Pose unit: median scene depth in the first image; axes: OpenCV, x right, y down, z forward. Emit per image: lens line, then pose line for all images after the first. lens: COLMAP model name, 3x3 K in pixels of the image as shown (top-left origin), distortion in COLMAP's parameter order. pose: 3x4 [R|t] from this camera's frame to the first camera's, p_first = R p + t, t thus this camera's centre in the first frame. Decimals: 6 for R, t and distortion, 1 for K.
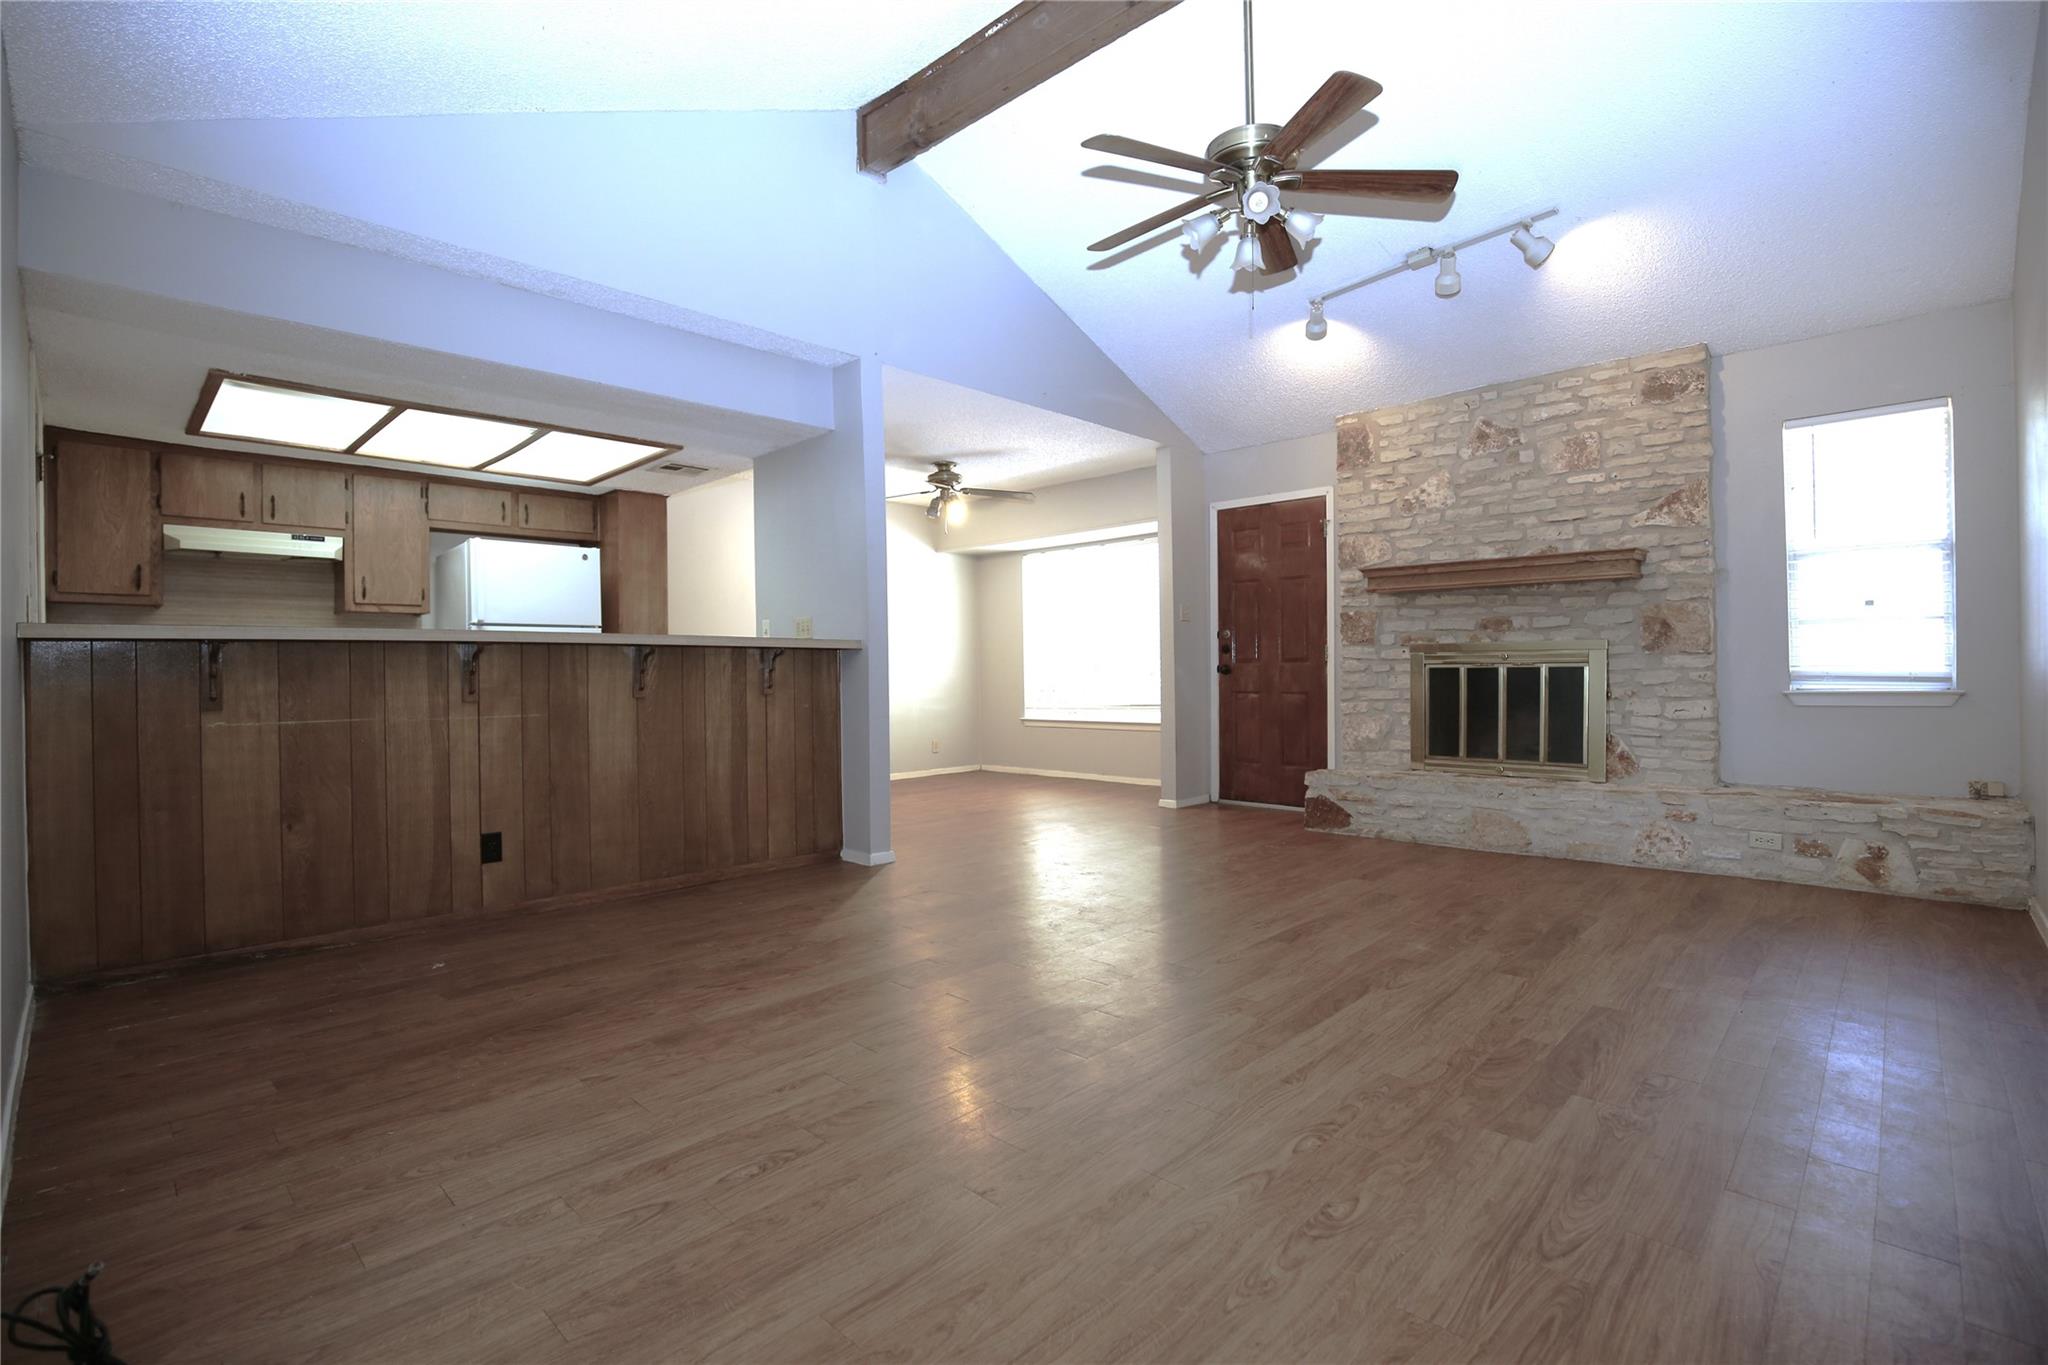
lens RADIAL K [[941.0, 0, 1028.1], [0, 941.0, 675.0], [0, 0, 1]] dist [-0.032302, -0.000048]
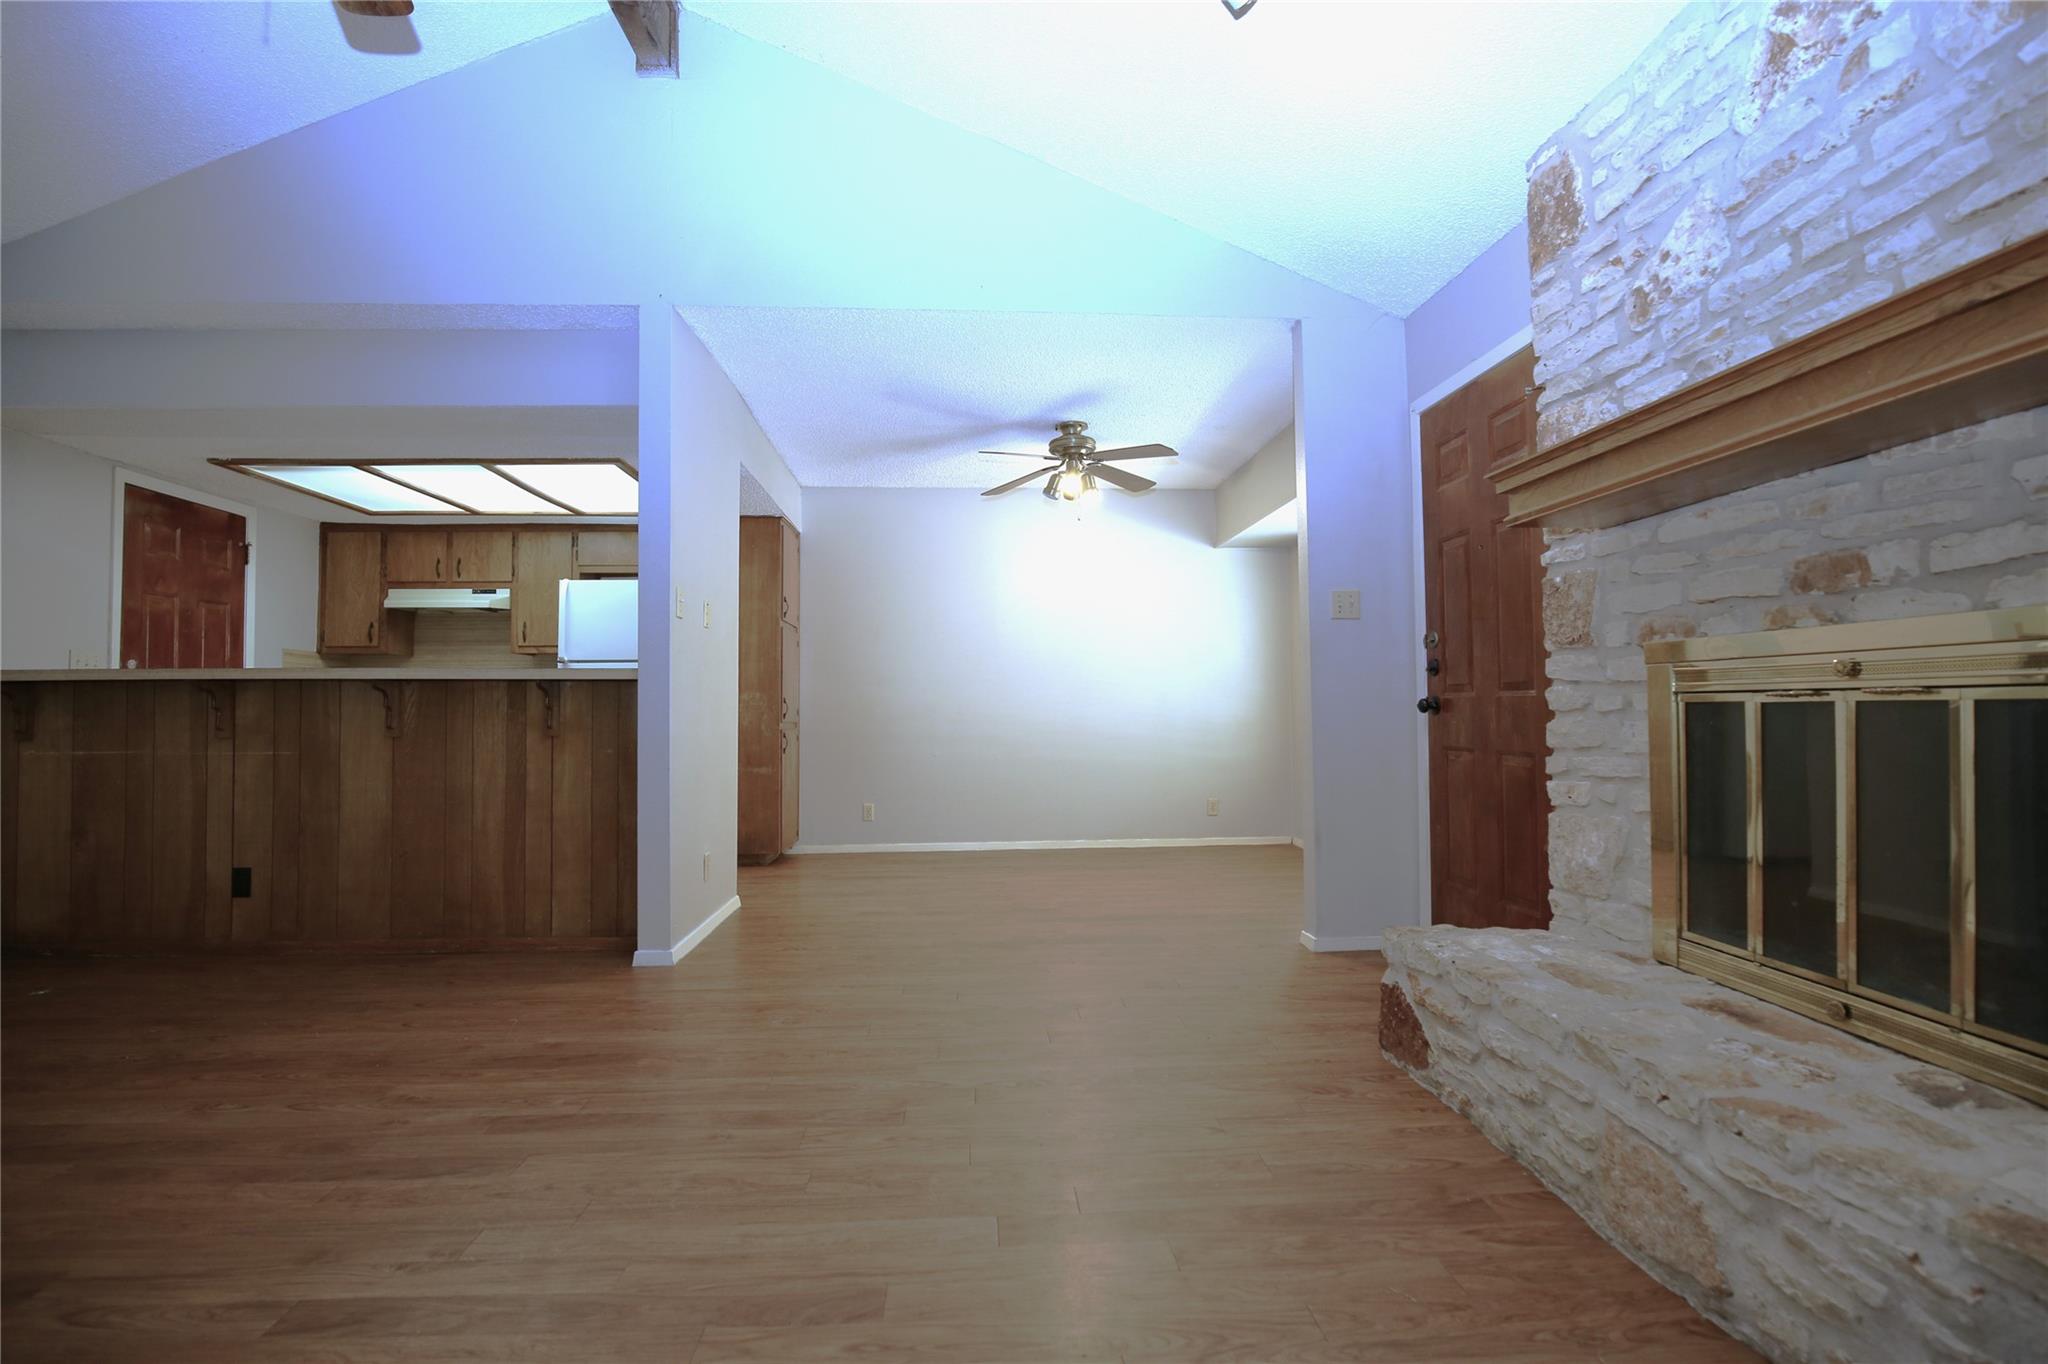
lens RADIAL K [[967.9, 0, 1032.4], [0, 967.9, 678.2], [0, 0, 1]] dist [-0.037516, 0.006717]
pose [[0.740862, -0.017976, -0.671417, 0.596142], [-0.002160, 0.999573, -0.029145, -0.006813], [0.671654, 0.023043, 0.740507, 0.640489]]
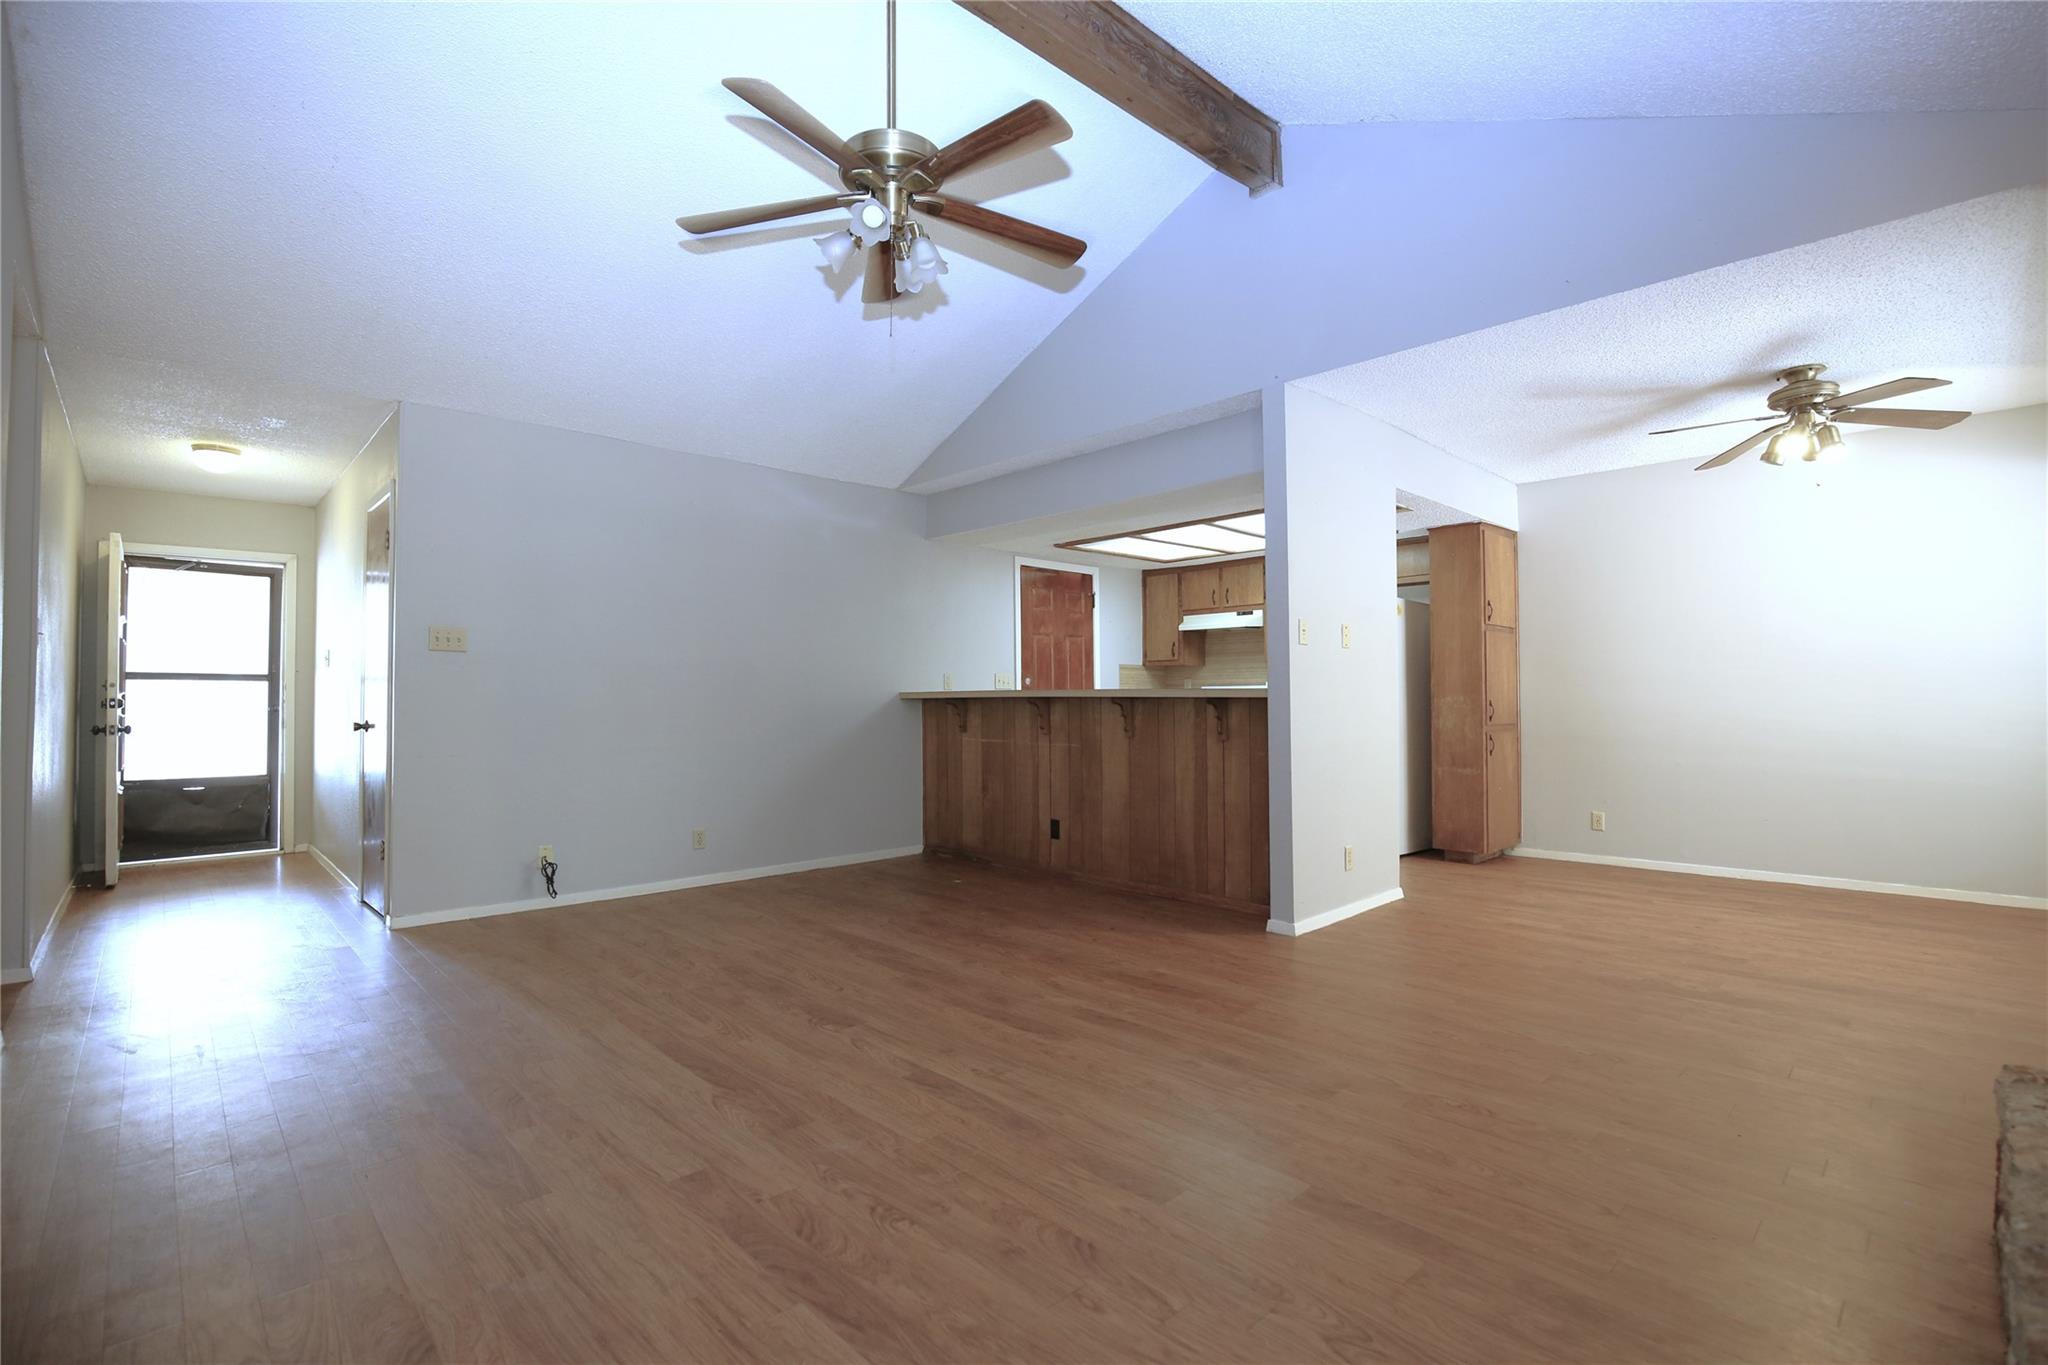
lens RADIAL K [[941.0, 0, 1028.1], [0, 941.0, 675.0], [0, 0, 1]] dist [-0.032302, -0.000048]
pose [[-0.043532, -0.012031, -0.998980, 0.775622], [0.004522, 0.999915, -0.012239, -0.040202], [0.999042, -0.005050, -0.043473, 0.808180]]
